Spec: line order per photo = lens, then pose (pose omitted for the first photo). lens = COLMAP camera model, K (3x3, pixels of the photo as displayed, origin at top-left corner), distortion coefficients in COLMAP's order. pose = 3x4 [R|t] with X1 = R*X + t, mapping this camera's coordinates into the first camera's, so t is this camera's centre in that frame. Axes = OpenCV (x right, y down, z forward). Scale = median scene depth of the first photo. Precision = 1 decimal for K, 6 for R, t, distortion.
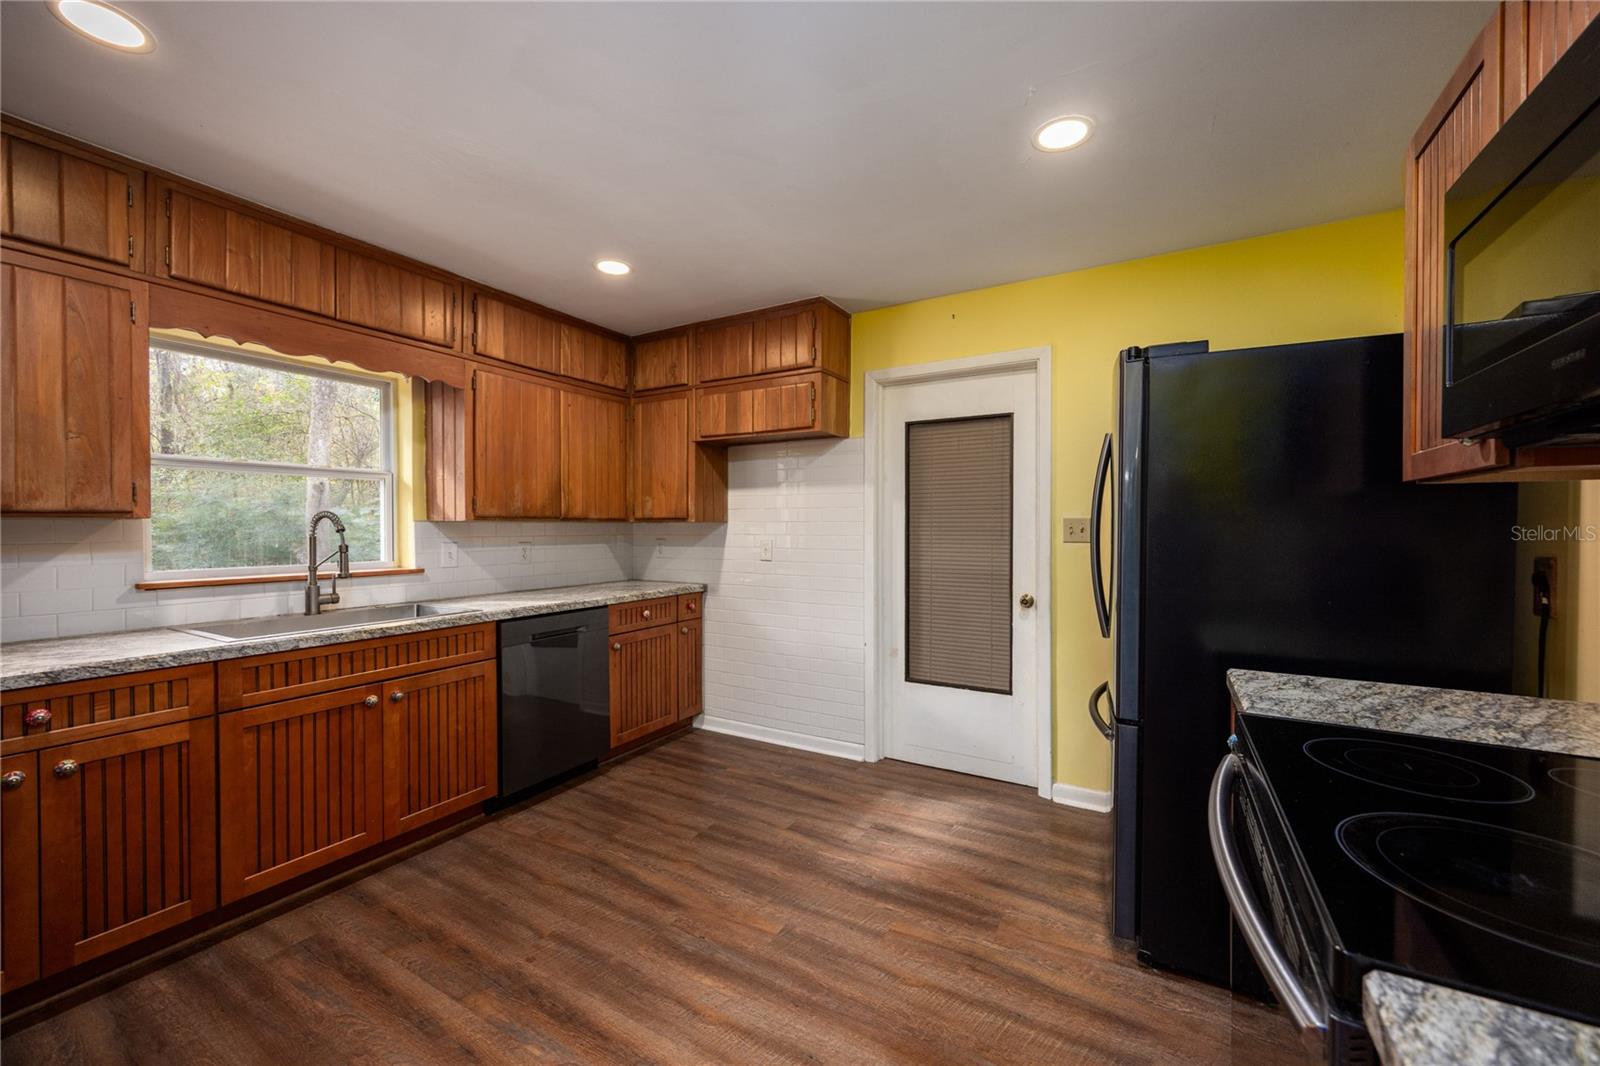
lens RADIAL K [[602.8, 0, 810.9], [0, 602.8, 529.5], [0, 0, 1]] dist [-0.003591, 0.000287]
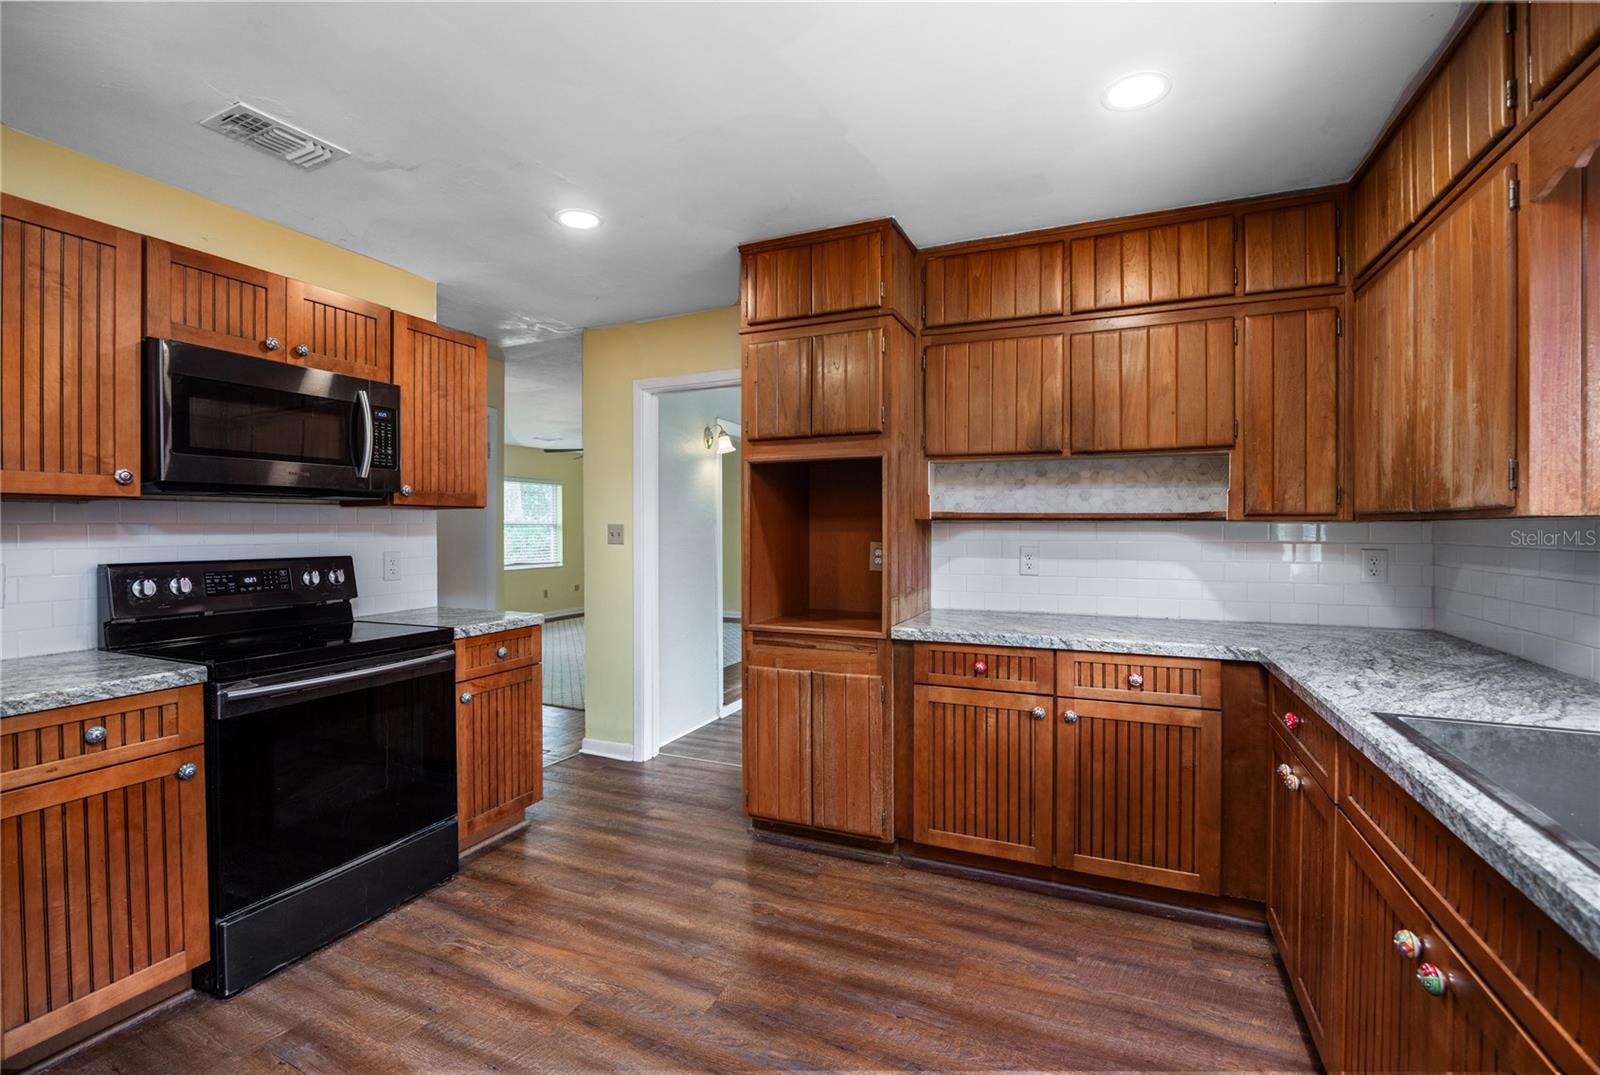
lens RADIAL K [[690.6, 0, 810.3], [0, 690.6, 534.8], [0, 0, 1]] dist [-0.019274, 0.000007]
pose [[-0.993462, 0.003263, -0.114118, -0.272403], [0.001653, 0.999898, 0.014200, -0.009349], [0.114153, 0.013918, -0.993366, 1.490301]]
